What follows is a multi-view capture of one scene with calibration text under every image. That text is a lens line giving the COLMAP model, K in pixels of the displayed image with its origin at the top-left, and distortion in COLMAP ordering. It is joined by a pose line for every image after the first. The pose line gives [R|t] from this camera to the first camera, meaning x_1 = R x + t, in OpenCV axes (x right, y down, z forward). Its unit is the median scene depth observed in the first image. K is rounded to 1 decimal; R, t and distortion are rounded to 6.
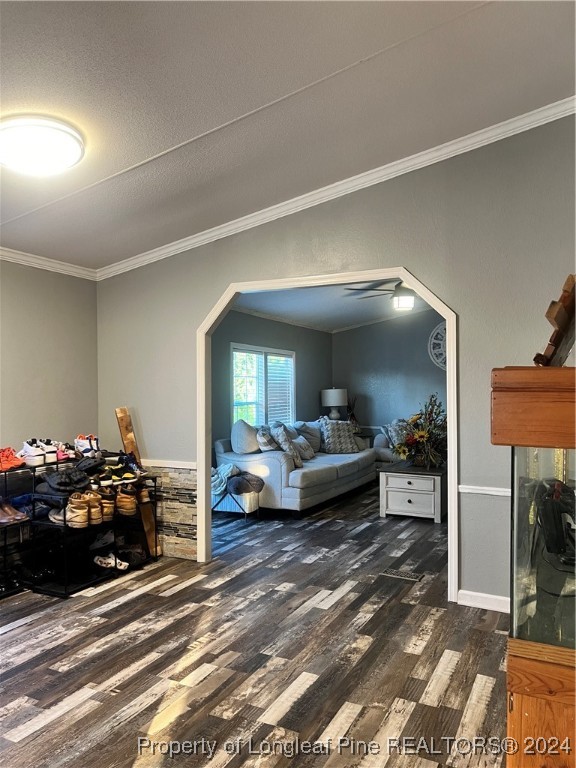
lens RADIAL K [[576.7, 0, 293.9], [0, 576.7, 385.9], [0, 0, 1]] dist [0.062630, -0.074288]
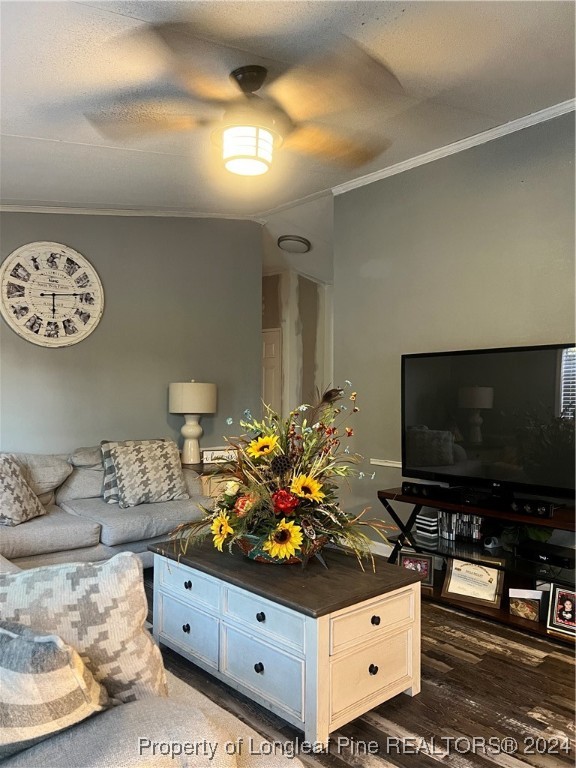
lens RADIAL K [[576.7, 0, 293.9], [0, 576.7, 385.9], [0, 0, 1]] dist [0.062630, -0.074288]
pose [[0.370390, 0.017084, 0.928719, -0.261221], [-0.012422, 0.999833, -0.013438, 0.031194], [-0.928793, -0.006559, 0.370540, 1.363116]]
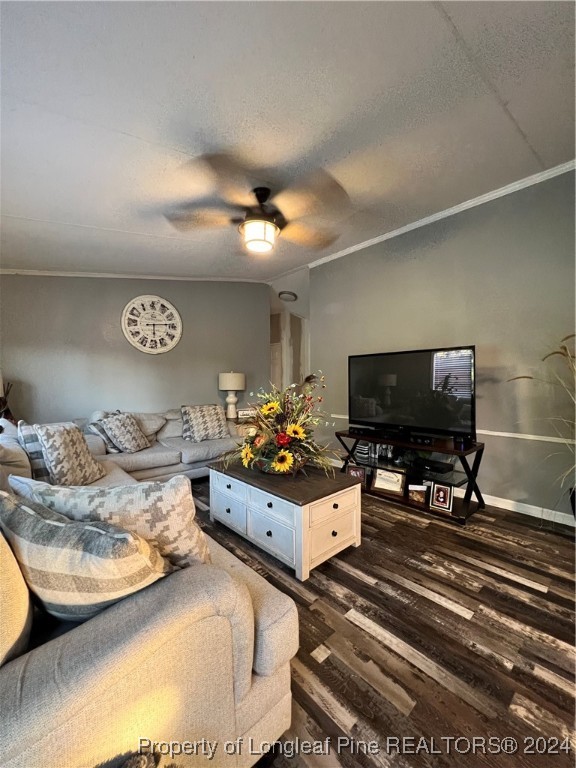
lens RADIAL K [[307.3, 0, 291.0], [0, 307.3, 385.1], [0, 0, 1]] dist [-0.000376, 0.000024]
pose [[0.364371, -0.014459, 0.931142, -0.212476], [-0.002759, 0.999858, 0.016606, 0.036418], [-0.931250, -0.008620, 0.364279, 1.379988]]
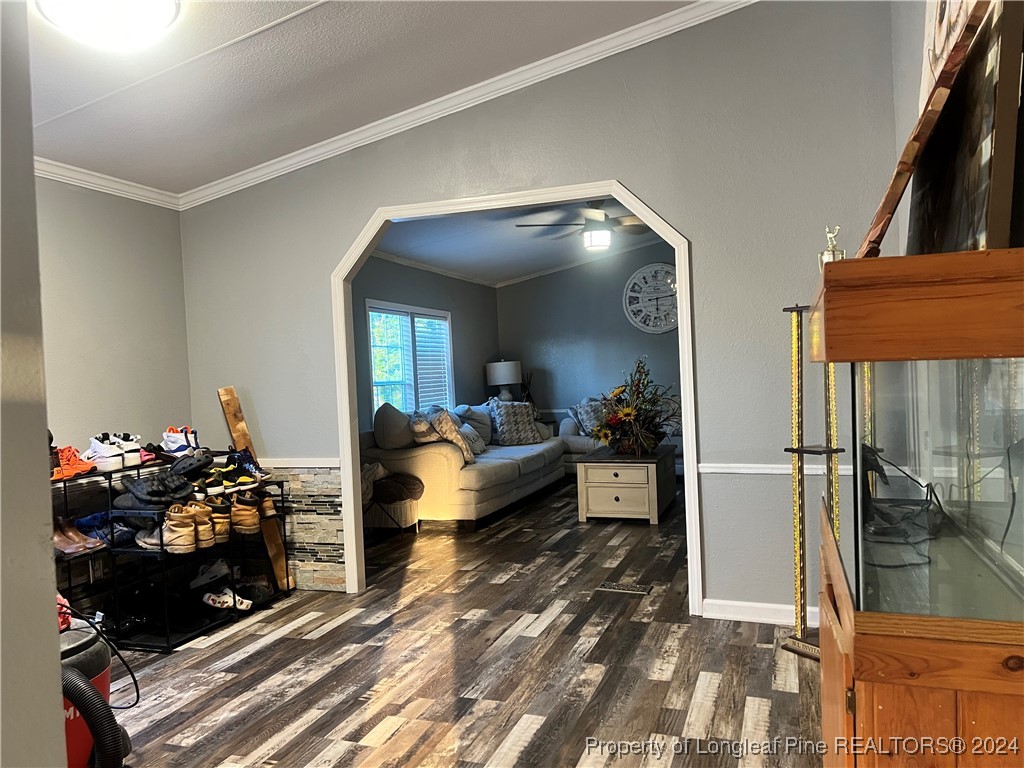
lens RADIAL K [[769.0, 0, 521.7], [0, 769.0, 383.0], [0, 0, 1]] dist [0.062630, -0.074288]
pose [[0.991960, -0.041280, 0.119632, -0.060143], [0.039158, 0.999032, 0.020042, 0.031717], [-0.120343, -0.015196, 0.992616, 0.013819]]
